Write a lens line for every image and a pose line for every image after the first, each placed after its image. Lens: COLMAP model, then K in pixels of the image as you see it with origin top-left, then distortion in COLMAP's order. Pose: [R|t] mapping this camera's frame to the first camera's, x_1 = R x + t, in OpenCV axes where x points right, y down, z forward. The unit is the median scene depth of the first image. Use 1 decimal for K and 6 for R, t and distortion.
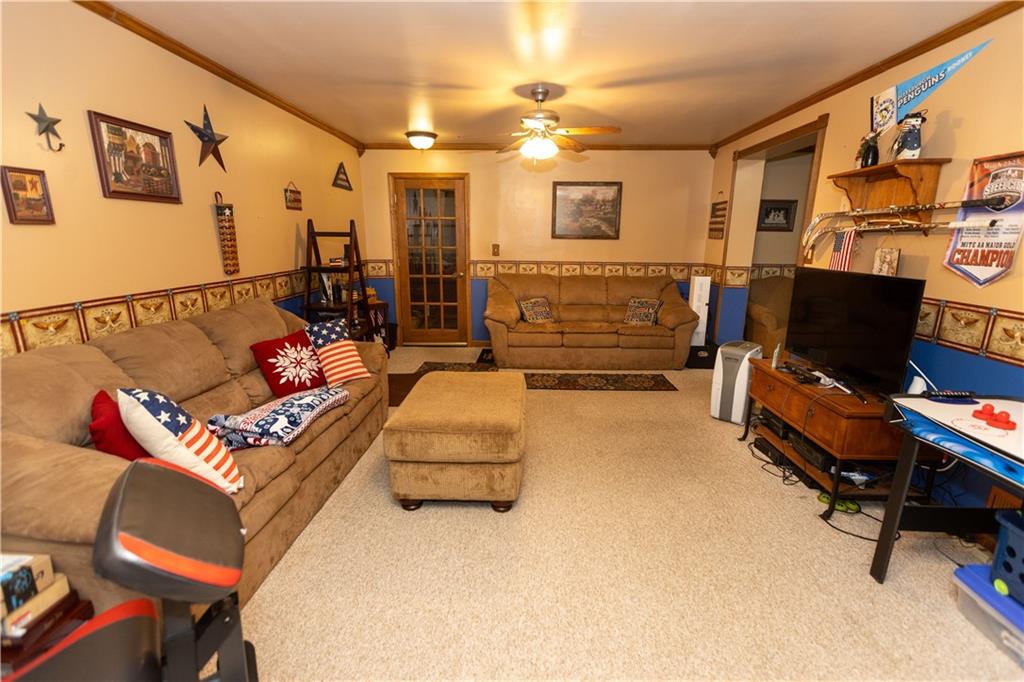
lens RADIAL K [[456.4, 0, 519.2], [0, 456.4, 340.3], [0, 0, 1]] dist [0.004018, -0.000426]
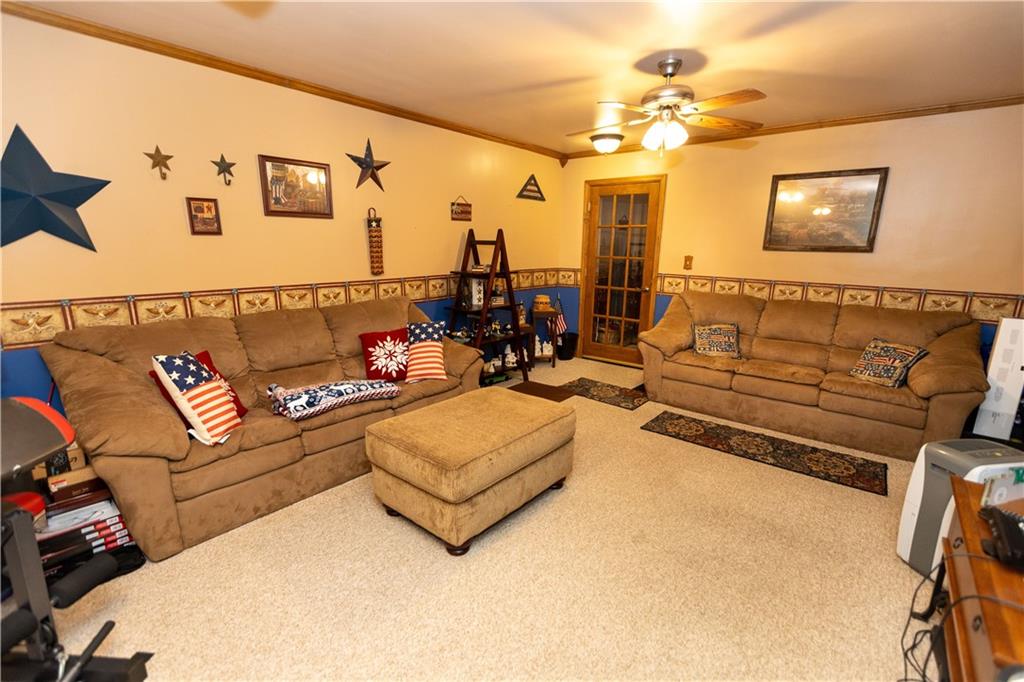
lens RADIAL K [[456.4, 0, 512.1], [0, 456.4, 343.2], [0, 0, 1]] dist [0.004018, -0.000426]
pose [[0.786292, 0.138476, -0.602137, 0.371191], [-0.145815, 0.988622, 0.036948, -0.056538], [0.600402, 0.058749, 0.797537, 0.232014]]
